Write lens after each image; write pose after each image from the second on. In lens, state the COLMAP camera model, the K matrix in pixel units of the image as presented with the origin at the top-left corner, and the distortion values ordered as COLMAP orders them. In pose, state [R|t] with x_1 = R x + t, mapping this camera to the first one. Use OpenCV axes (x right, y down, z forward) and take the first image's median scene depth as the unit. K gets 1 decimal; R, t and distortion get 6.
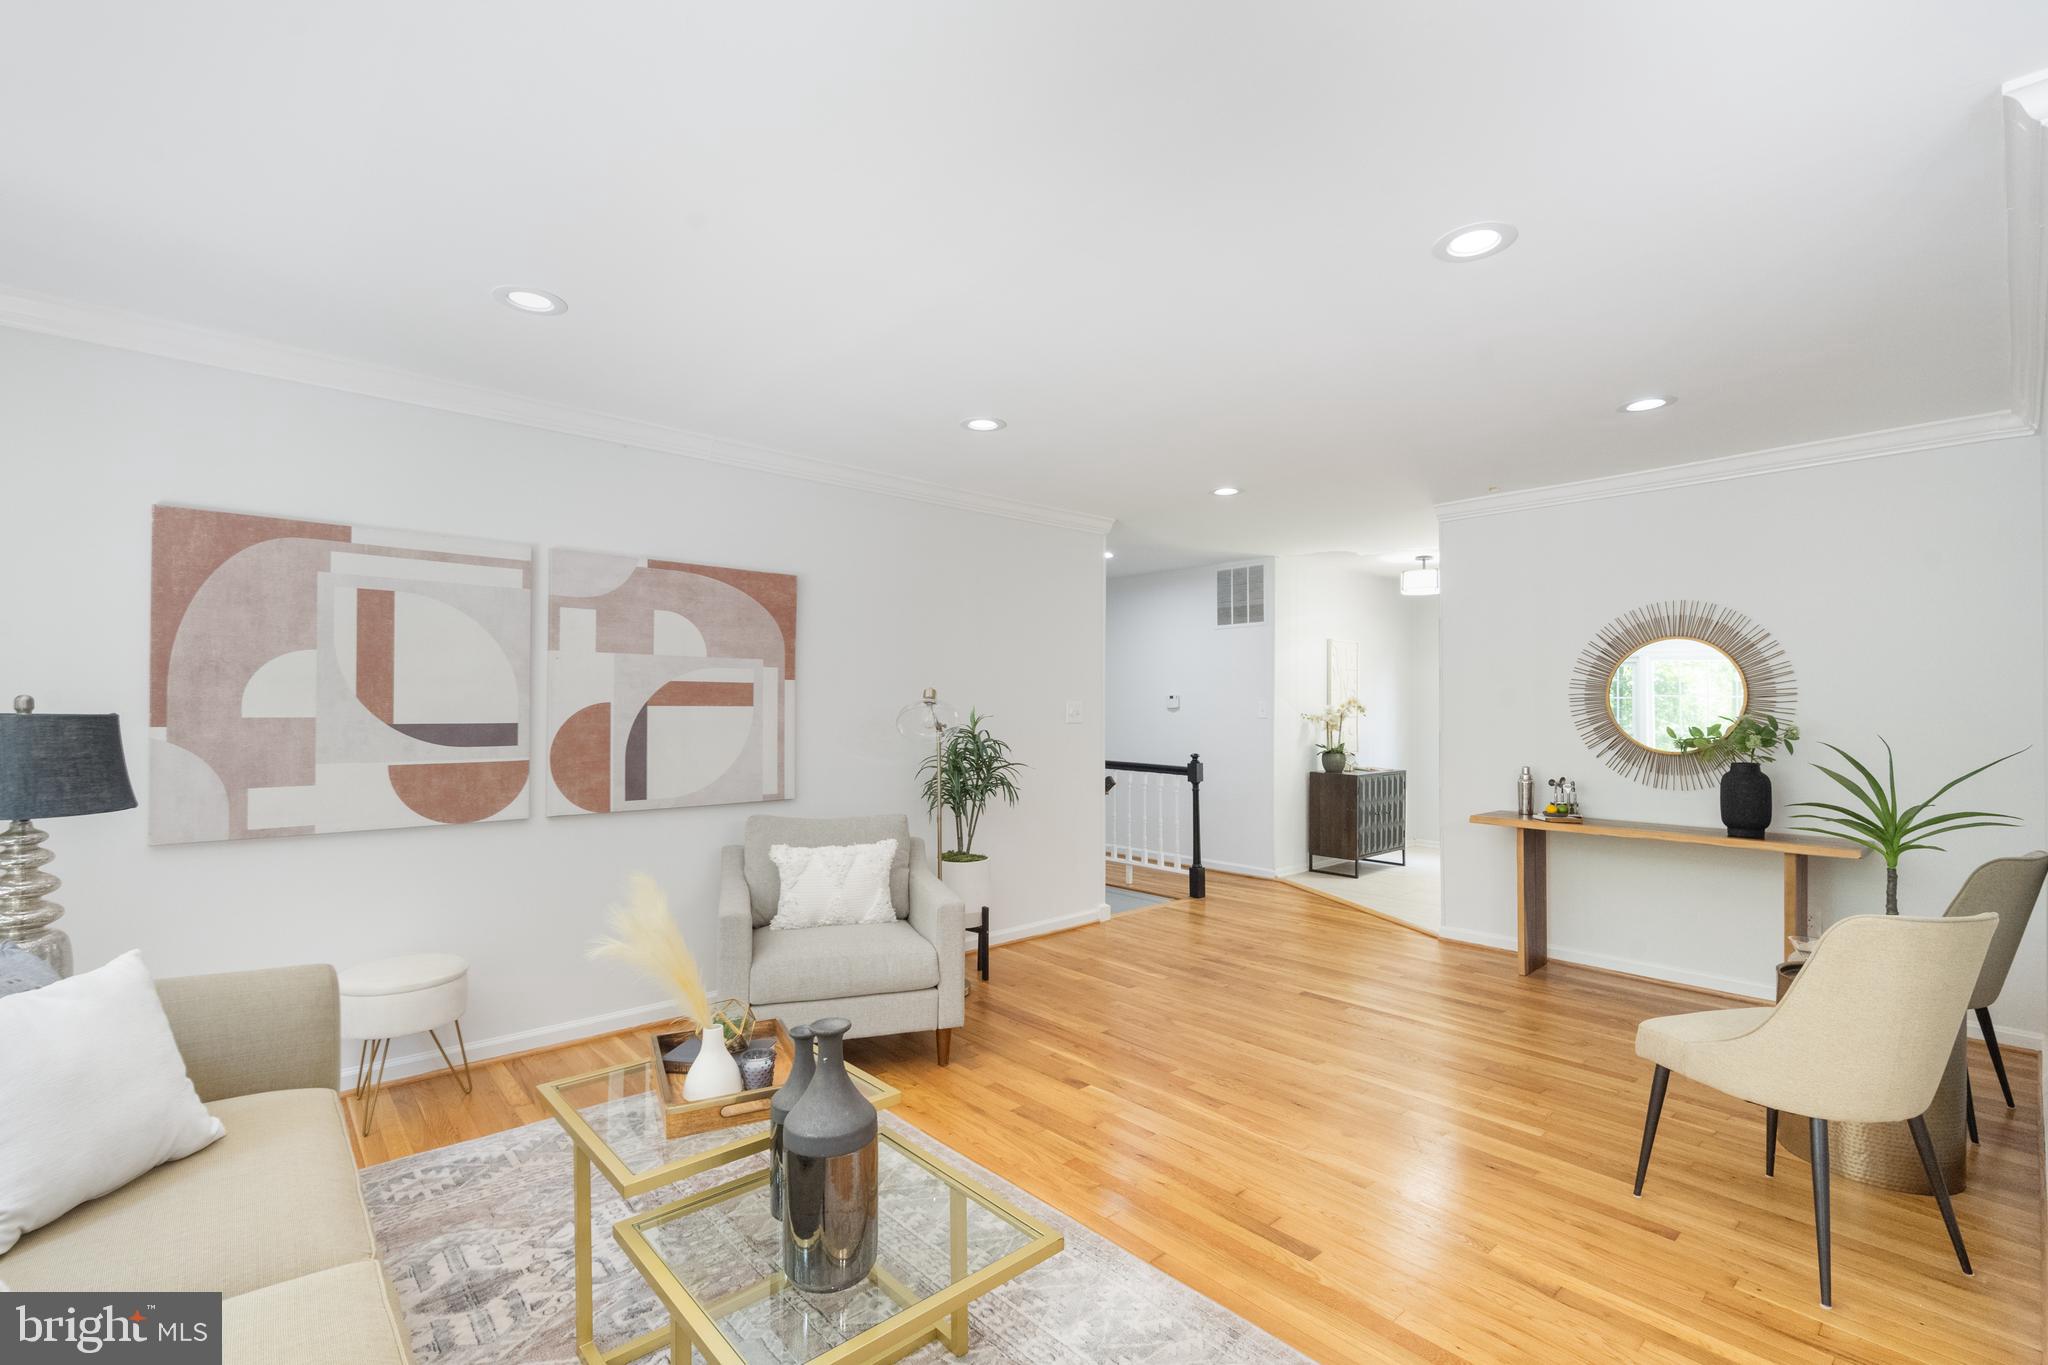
lens RADIAL K [[889.9, 0, 1036.8], [0, 889.9, 696.8], [0, 0, 1]] dist [0.000068, 0.000197]
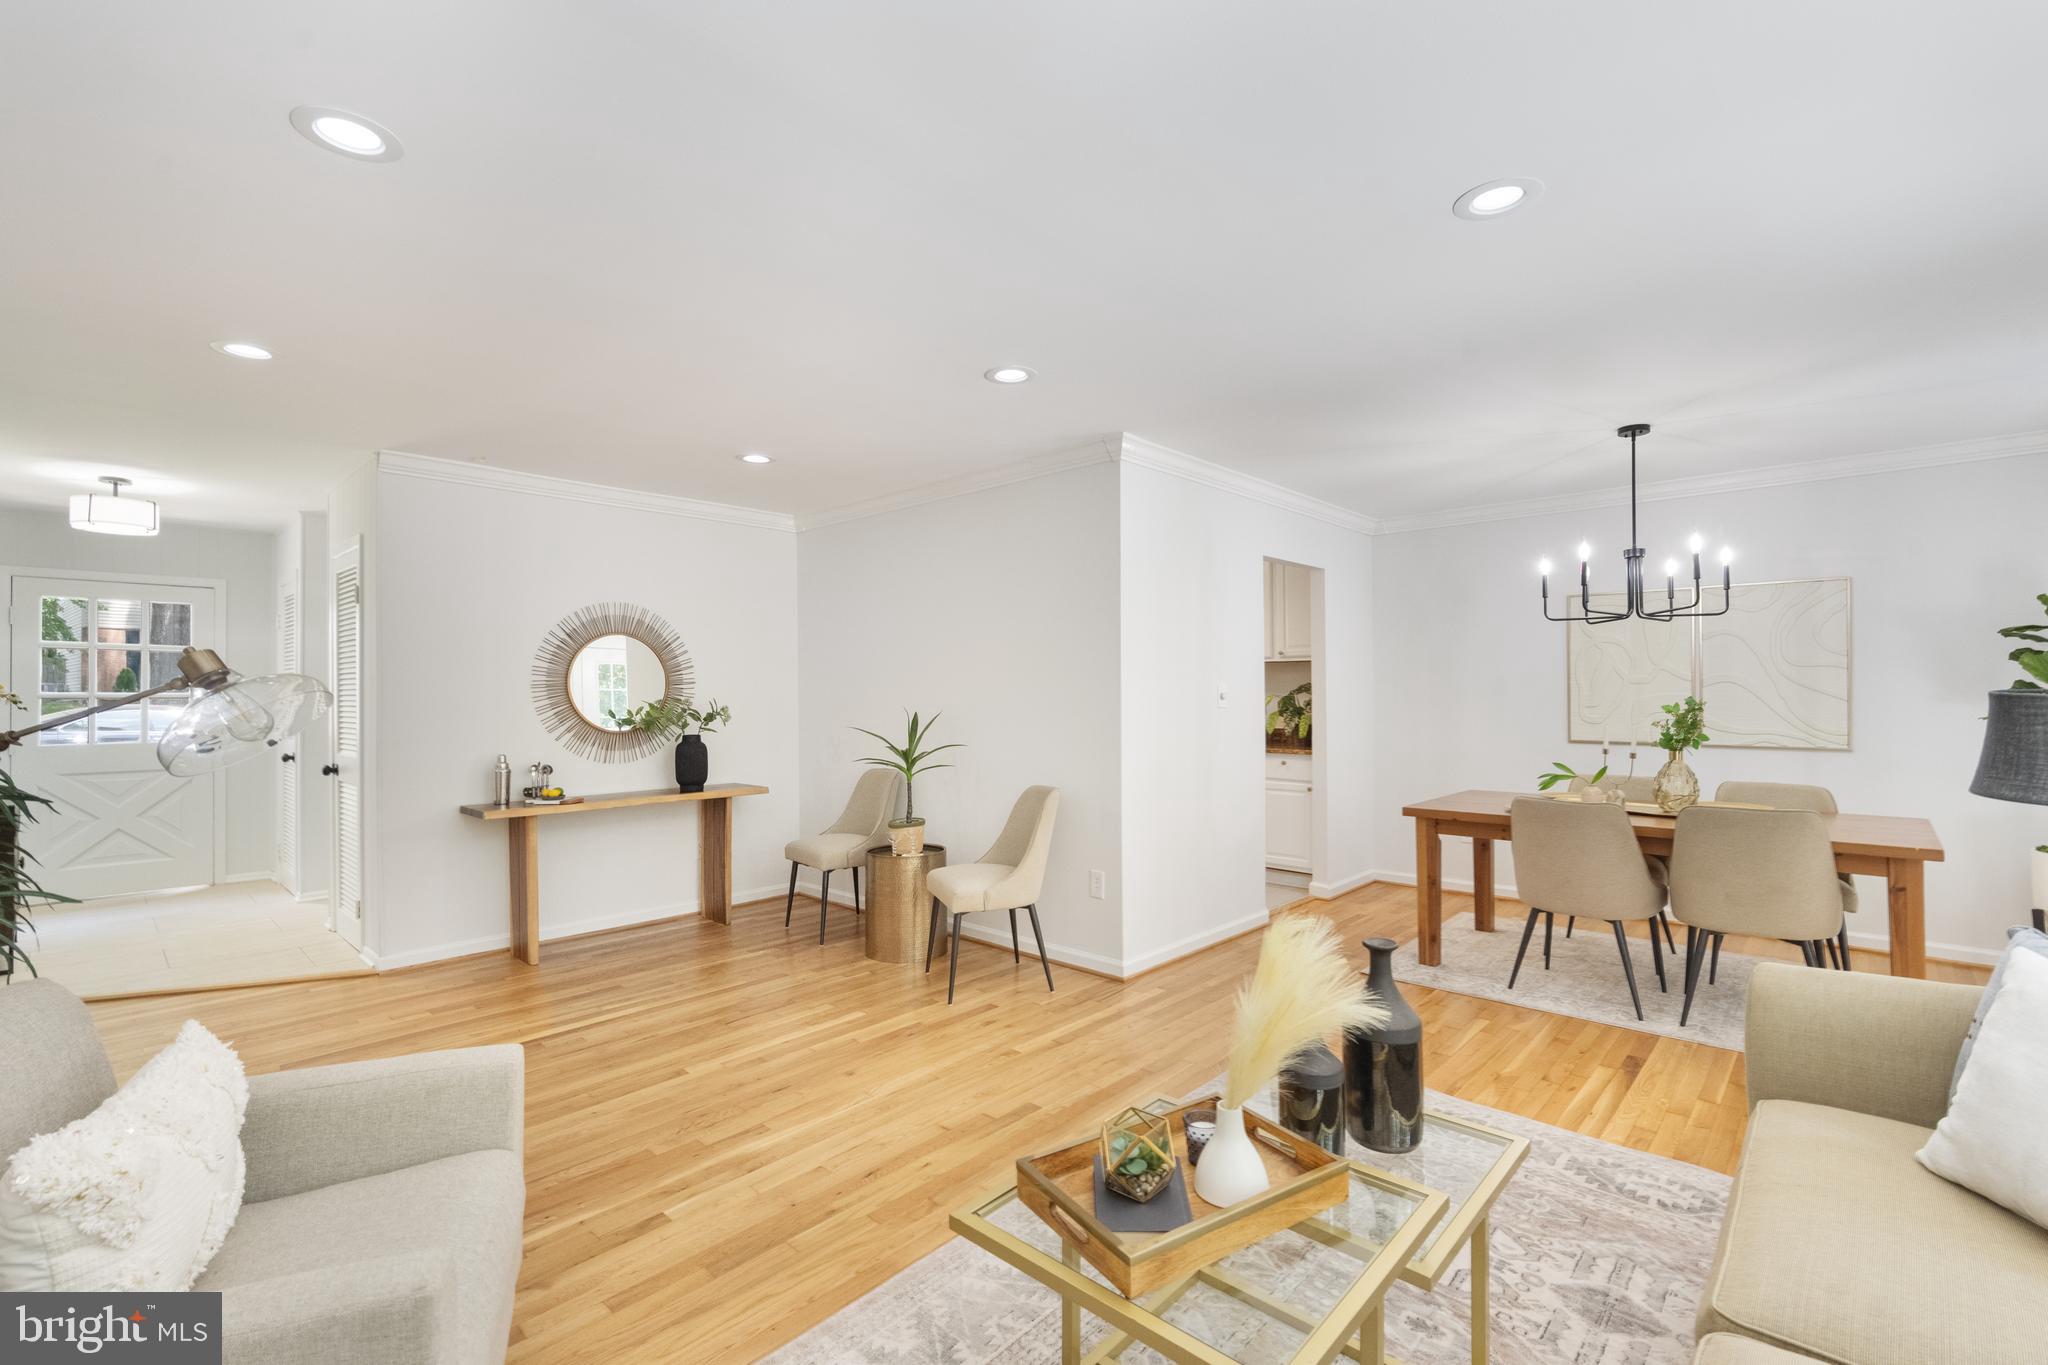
lens RADIAL K [[904.0, 0, 1015.9], [0, 904.0, 680.6], [0, 0, 1]] dist [-0.004348, -0.000373]
pose [[-0.074122, 0.011585, 0.997182, -0.611367], [-0.005900, 0.999910, -0.012056, 0.007995], [-0.997232, -0.006777, -0.074047, 0.670749]]
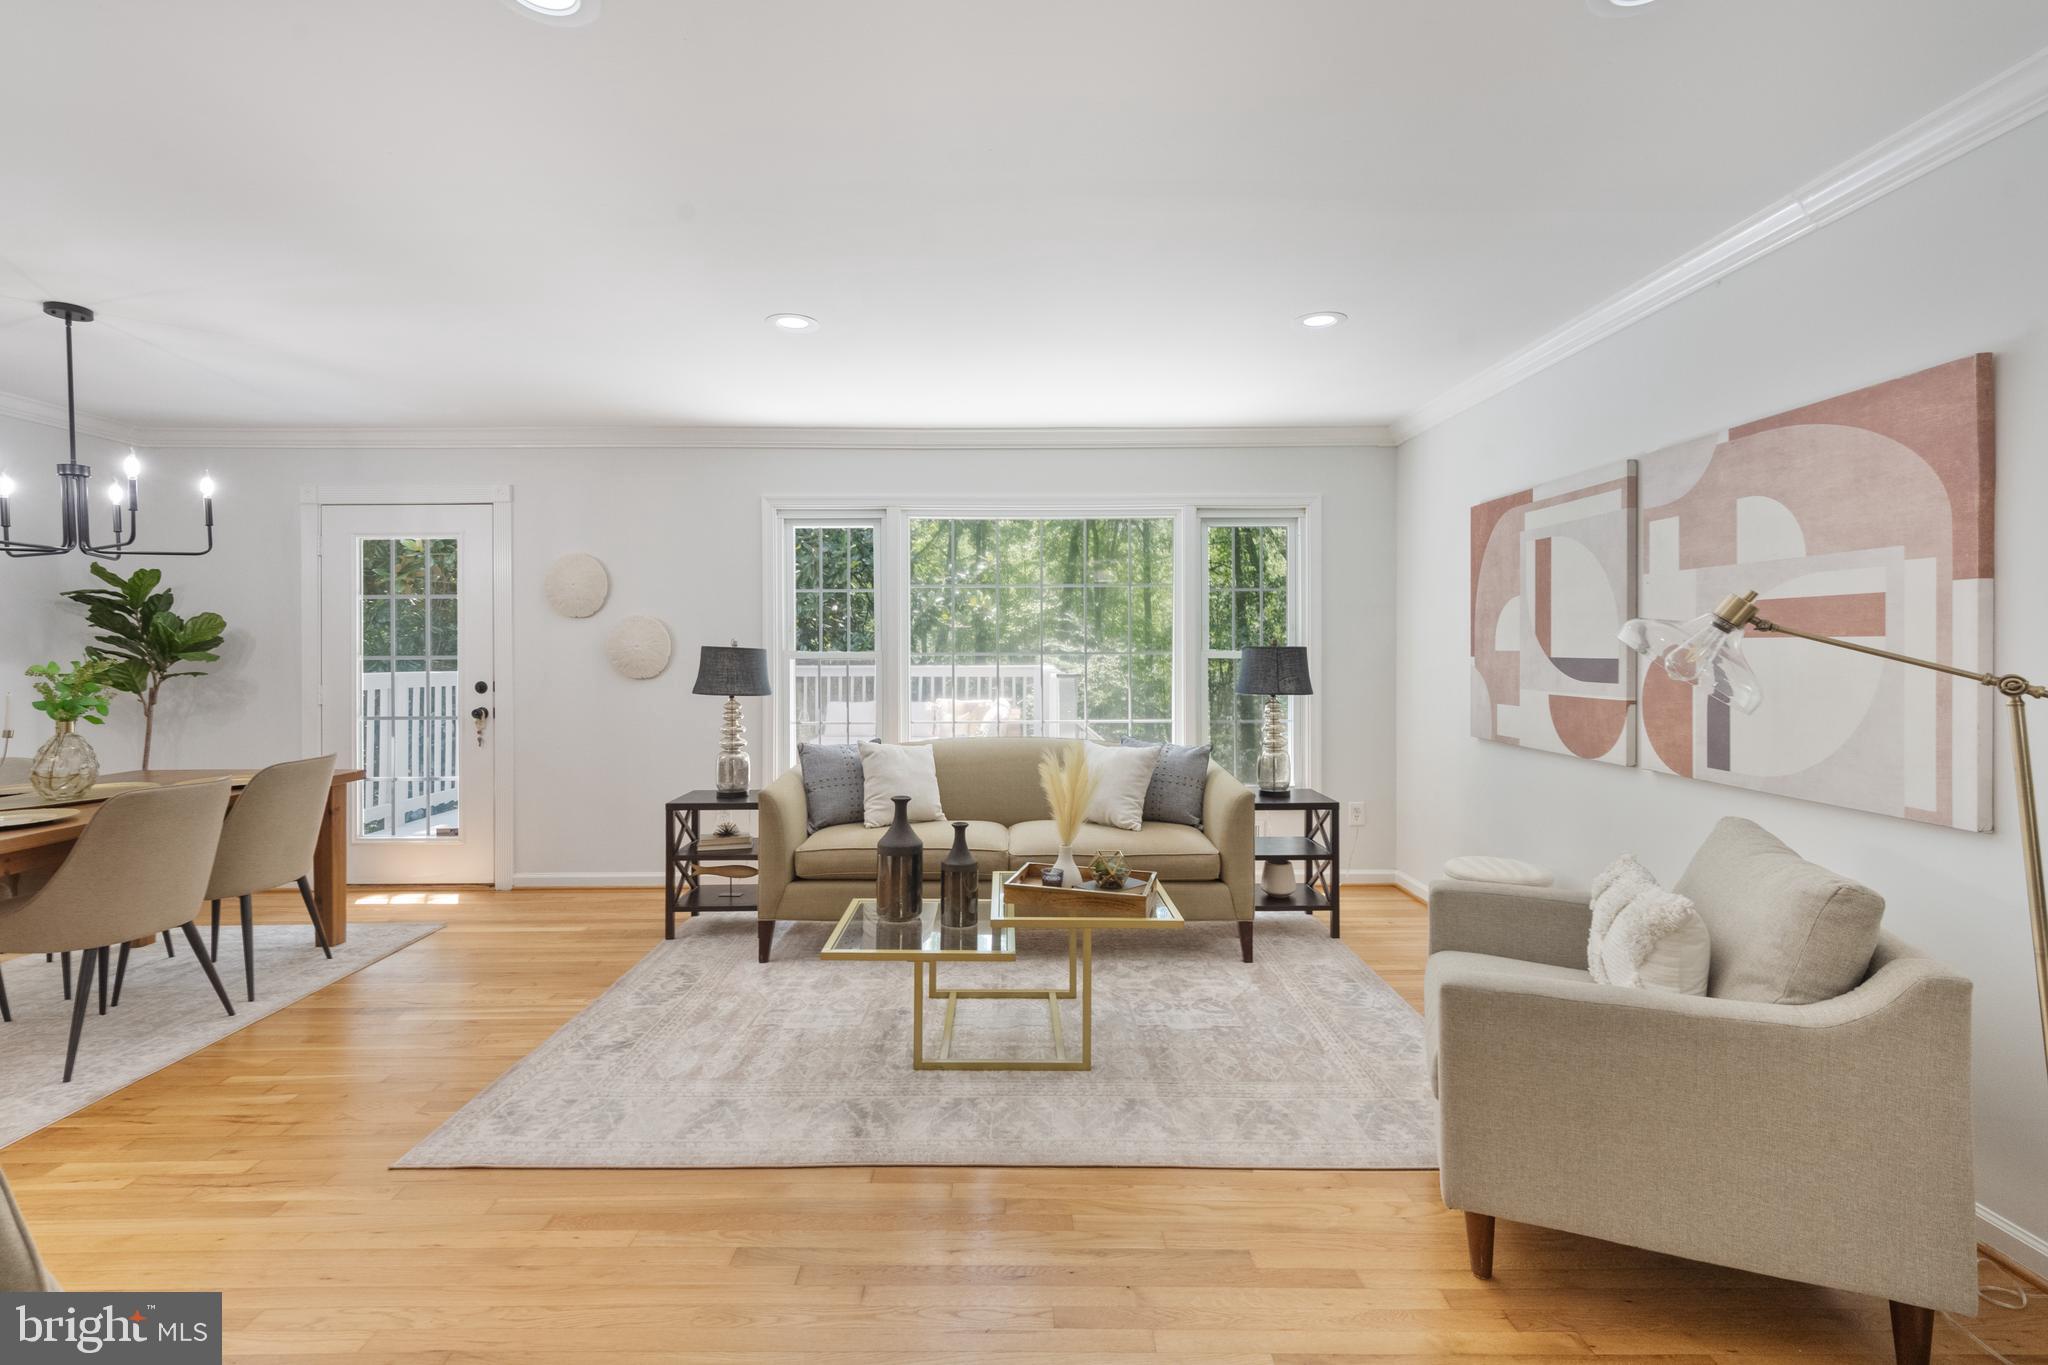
lens RADIAL K [[904.0, 0, 1022.4], [0, 904.0, 633.3], [0, 0, 1]] dist [-0.004348, -0.000373]
pose [[-0.662541, -0.013598, -0.748902, 0.476616], [0.008349, 0.999639, -0.025537, 0.020543], [0.748979, -0.023172, -0.662189, 1.081243]]
